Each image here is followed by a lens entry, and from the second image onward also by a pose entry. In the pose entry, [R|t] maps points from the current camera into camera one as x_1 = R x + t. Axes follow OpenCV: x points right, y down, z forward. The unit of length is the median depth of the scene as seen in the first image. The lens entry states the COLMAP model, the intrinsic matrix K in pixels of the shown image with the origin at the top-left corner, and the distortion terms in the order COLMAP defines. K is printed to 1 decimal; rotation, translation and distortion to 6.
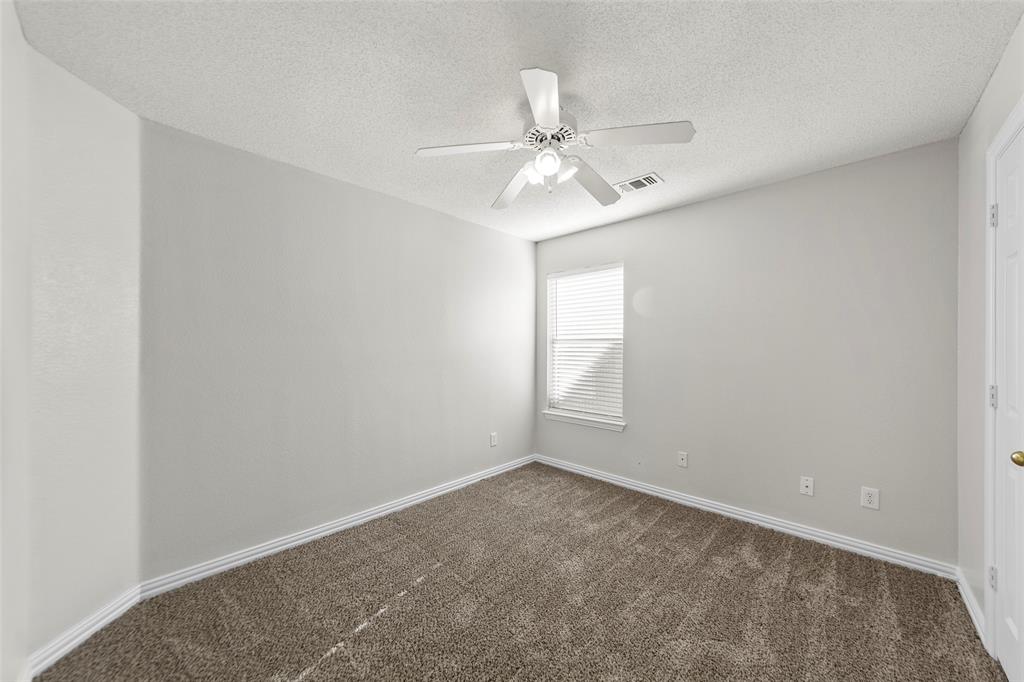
lens RADIAL K [[366.8, 0, 512.9], [0, 366.8, 353.9], [0, 0, 1]] dist [0.000235, -0.000059]
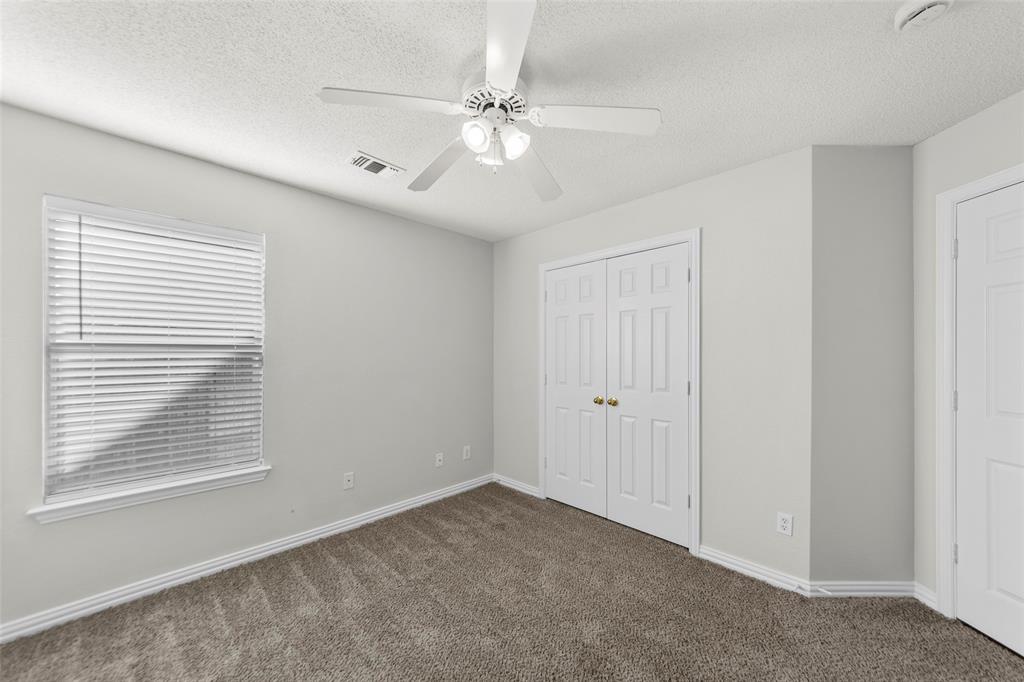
lens RADIAL K [[366.8, 0, 512.9], [0, 366.8, 353.9], [0, 0, 1]] dist [0.000235, -0.000059]
pose [[0.019372, 0.005740, 0.999796, -0.543928], [0.022282, 0.999733, -0.006172, -0.016132], [-0.999564, 0.022397, 0.019239, 0.694629]]
